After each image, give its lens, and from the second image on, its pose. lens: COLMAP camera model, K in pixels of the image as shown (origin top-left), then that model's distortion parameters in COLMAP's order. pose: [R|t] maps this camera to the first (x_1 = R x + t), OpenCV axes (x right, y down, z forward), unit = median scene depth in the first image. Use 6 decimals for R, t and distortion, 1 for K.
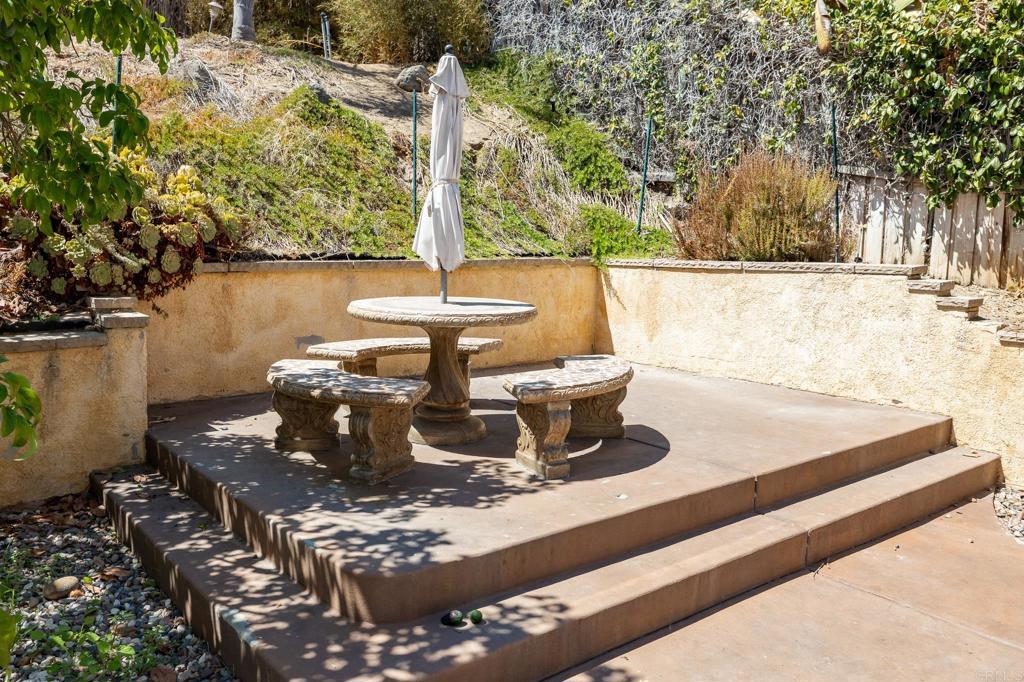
lens RADIAL K [[834.5, 0, 513.0], [0, 834.5, 343.3], [0, 0, 1]] dist [0.008886, 0.000752]
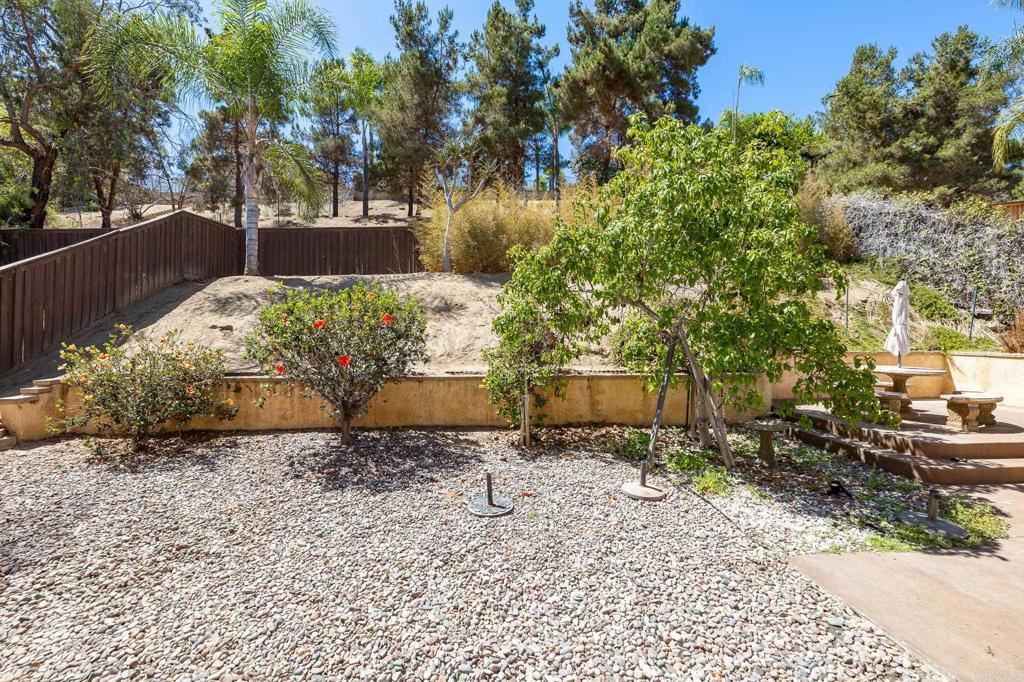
lens RADIAL K [[436.4, 0, 510.0], [0, 436.4, 339.1], [0, 0, 1]] dist [0.001102, -0.000094]
pose [[0.840073, -0.001451, -0.542472, -0.215555], [-0.063559, 0.992846, -0.101082, 0.048042], [0.538737, 0.119395, 0.833971, -0.508980]]
